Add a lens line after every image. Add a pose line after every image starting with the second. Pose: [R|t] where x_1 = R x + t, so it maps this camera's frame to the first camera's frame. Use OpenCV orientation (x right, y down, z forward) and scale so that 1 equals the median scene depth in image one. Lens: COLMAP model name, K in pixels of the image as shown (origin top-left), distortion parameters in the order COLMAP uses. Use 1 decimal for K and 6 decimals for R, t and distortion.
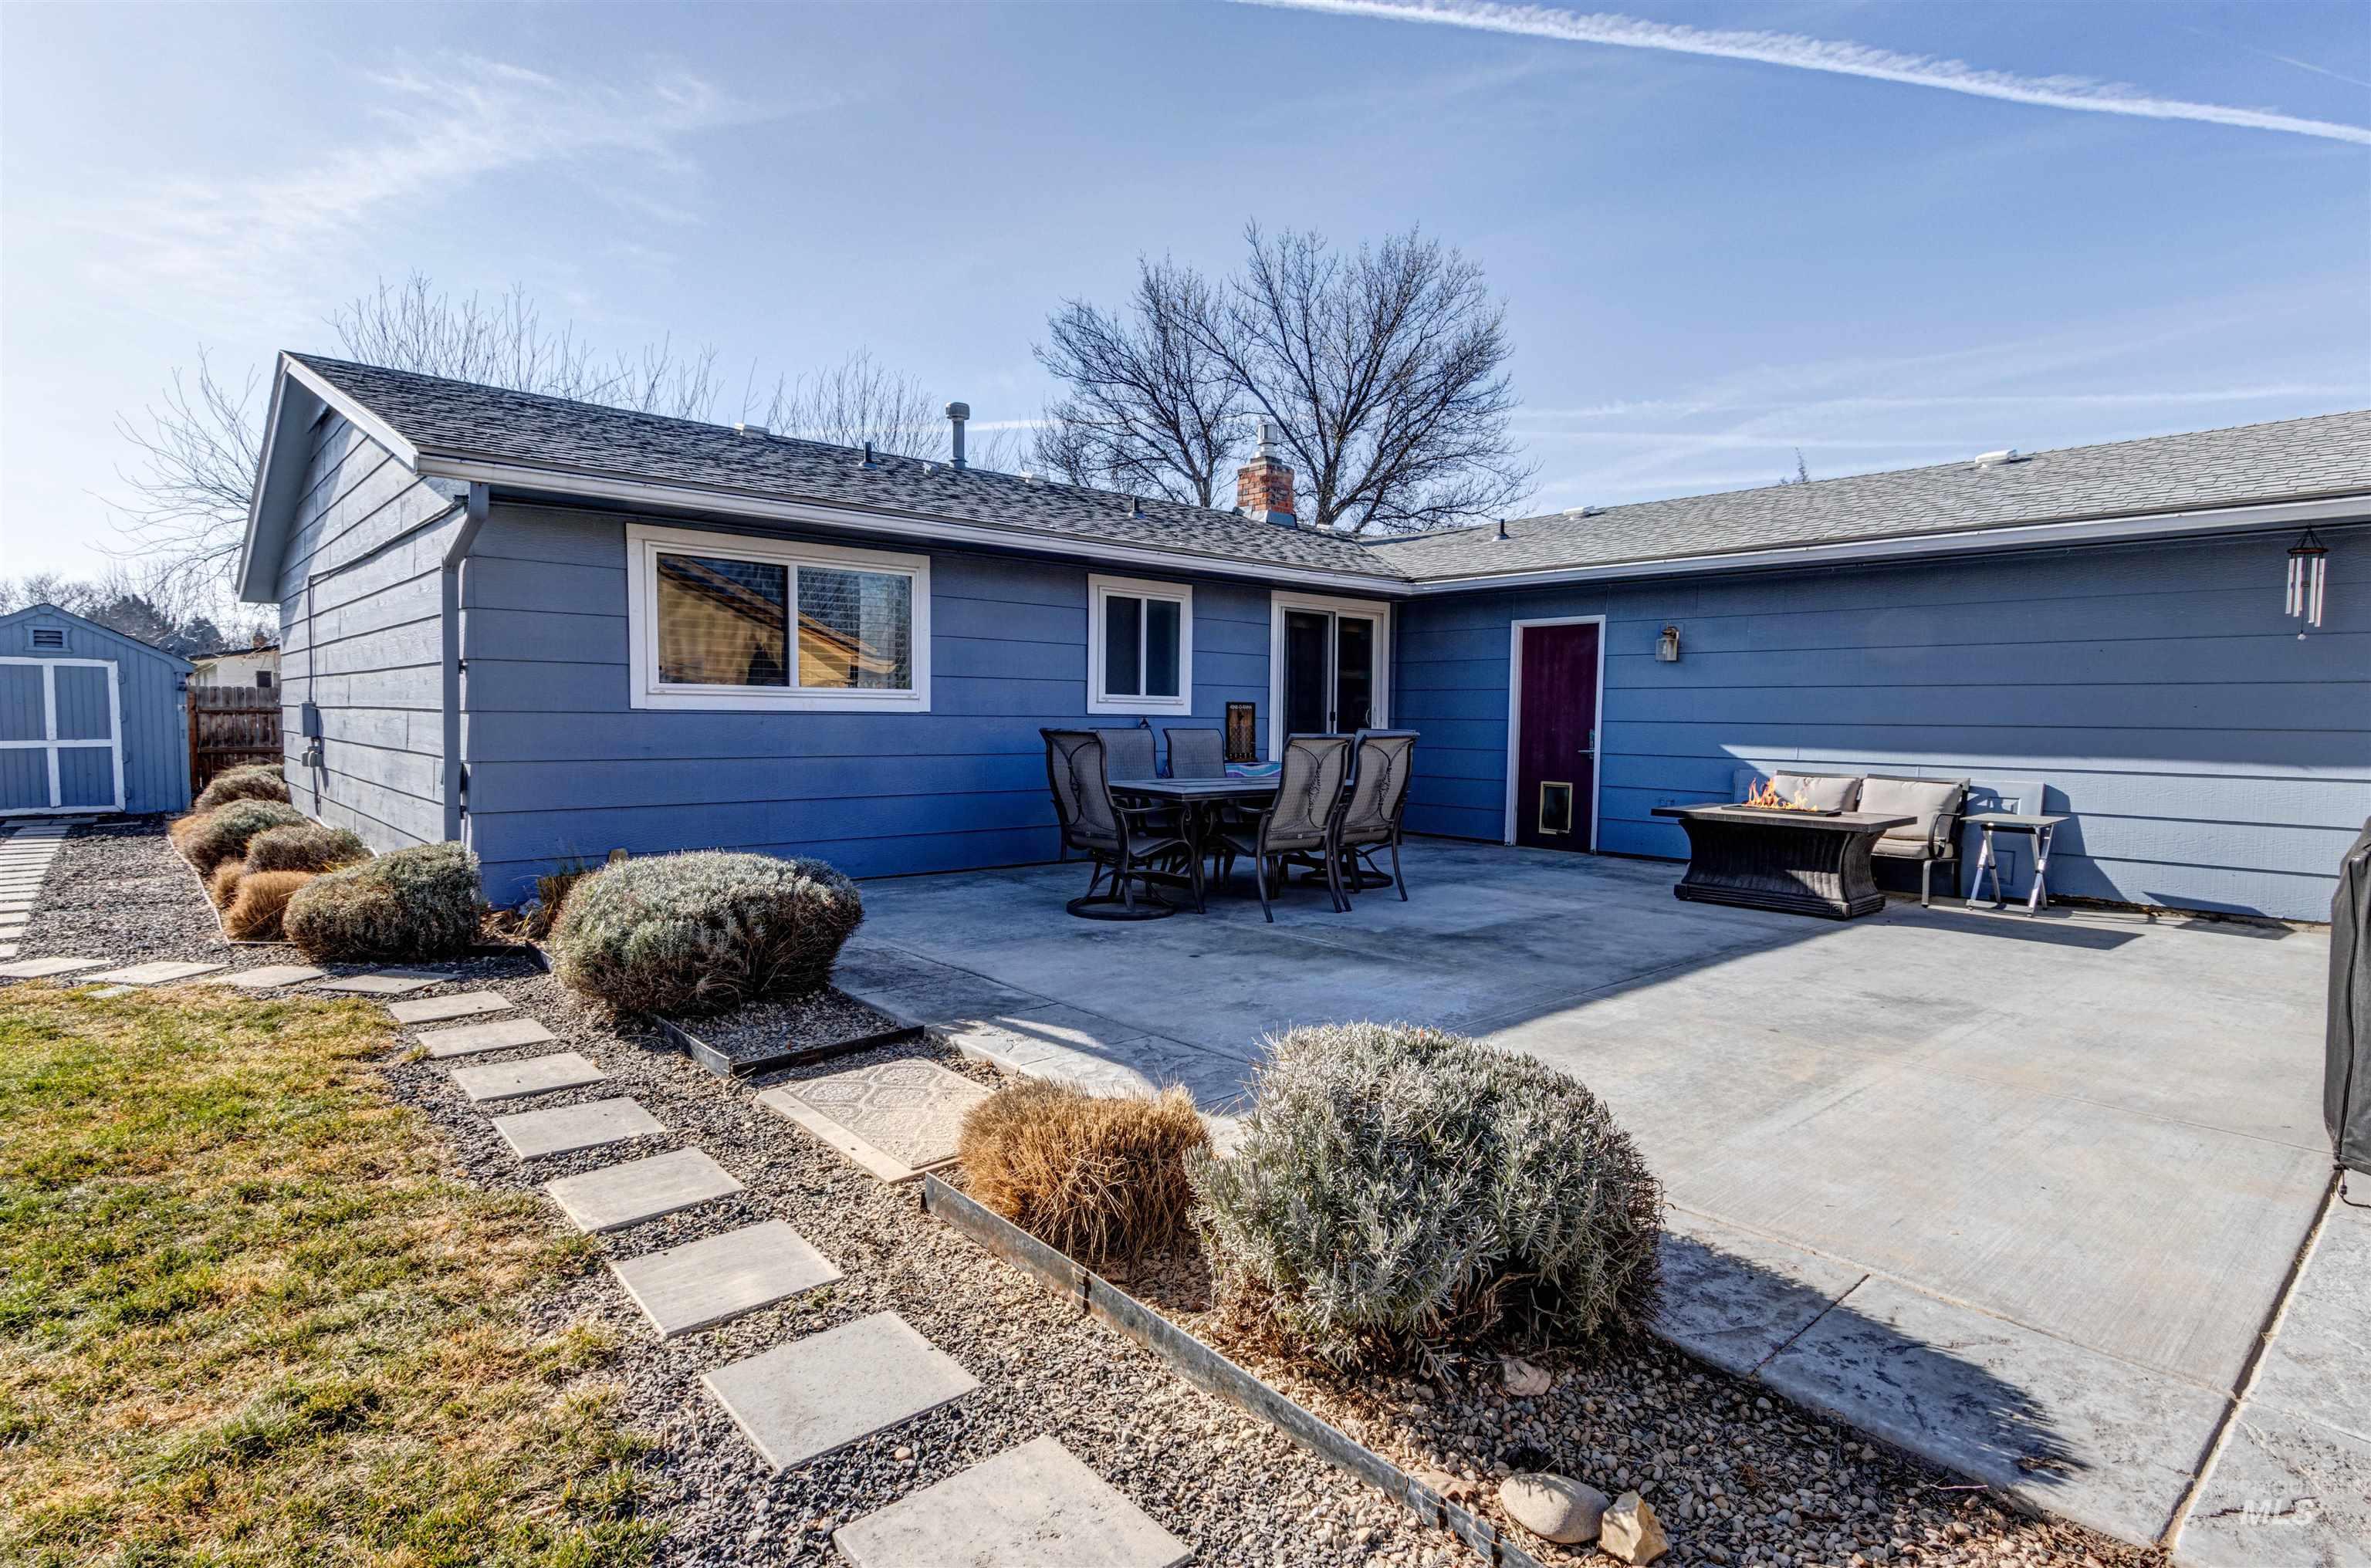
lens RADIAL K [[1202.8, 0, 1181.8], [0, 1202.8, 787.6], [0, 0, 1]] dist [-0.003815, -0.000165]
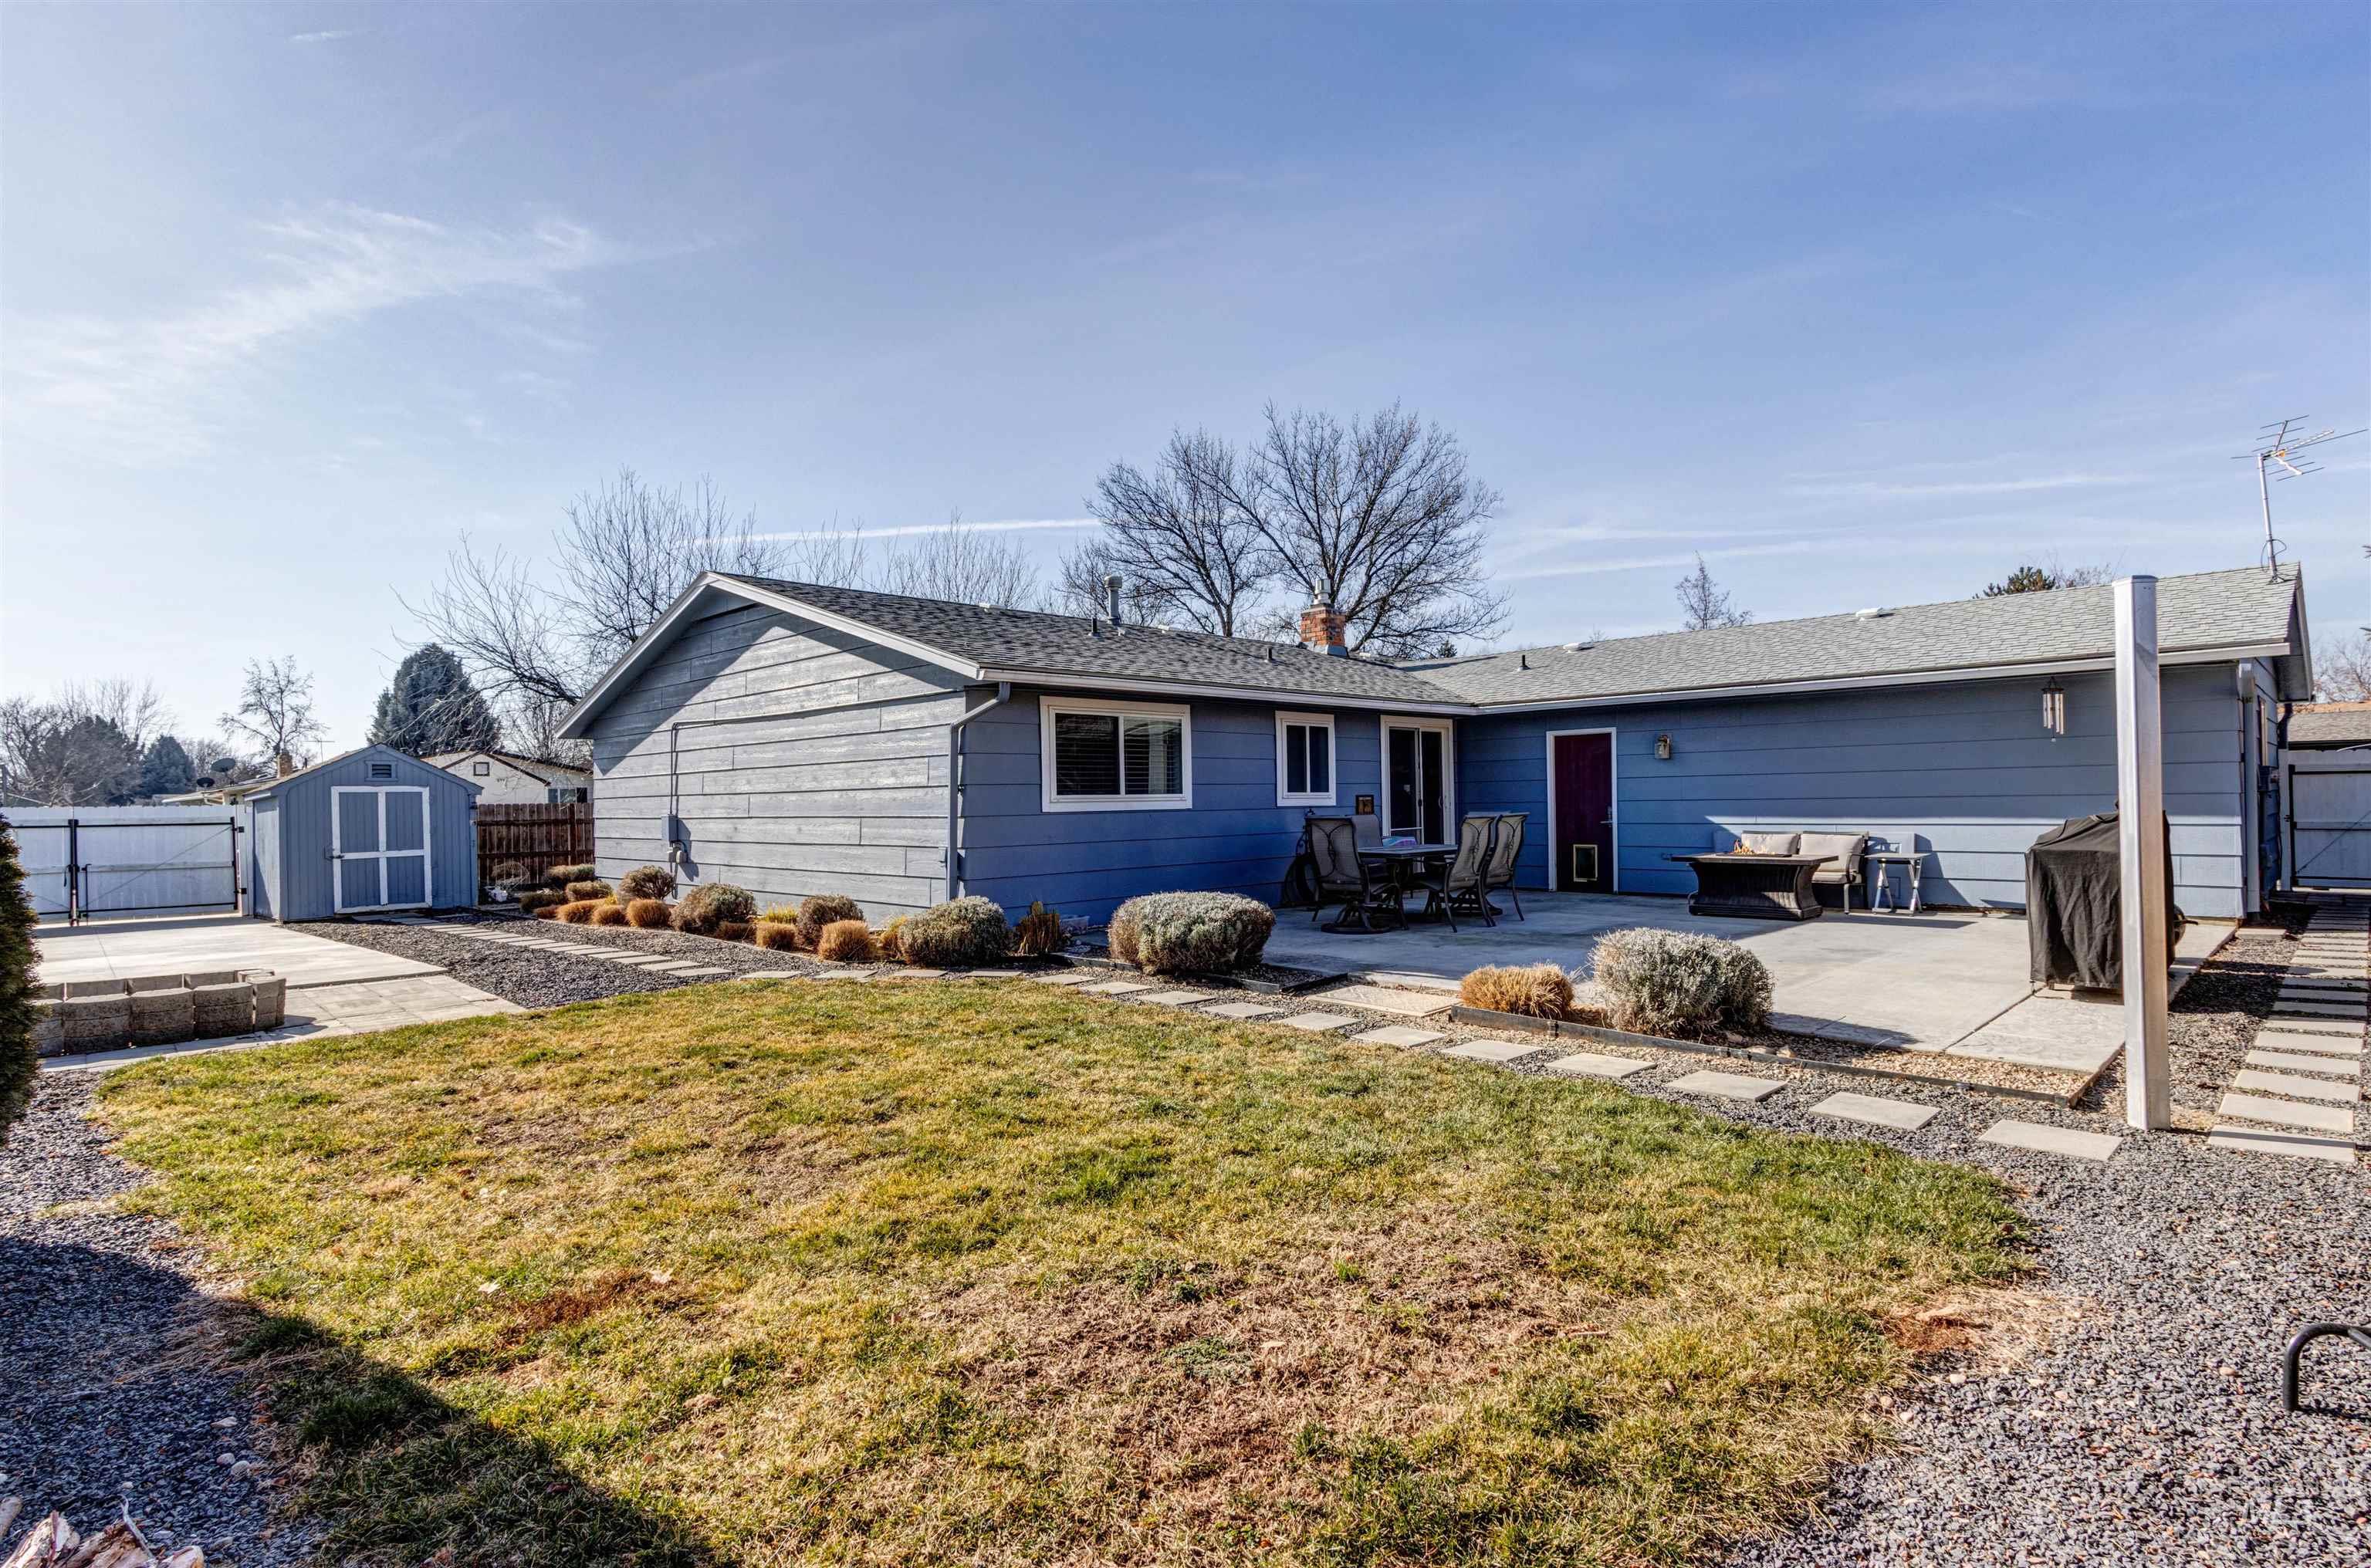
lens RADIAL K [[1179.6, 0, 1178.0], [0, 1179.6, 793.0], [0, 0, 1]] dist [-0.003394, -0.000684]
pose [[0.998148, -0.028772, 0.053599, -0.256214], [0.032379, 0.997181, -0.067685, 0.013865], [-0.051500, 0.069295, 0.996266, -0.386032]]
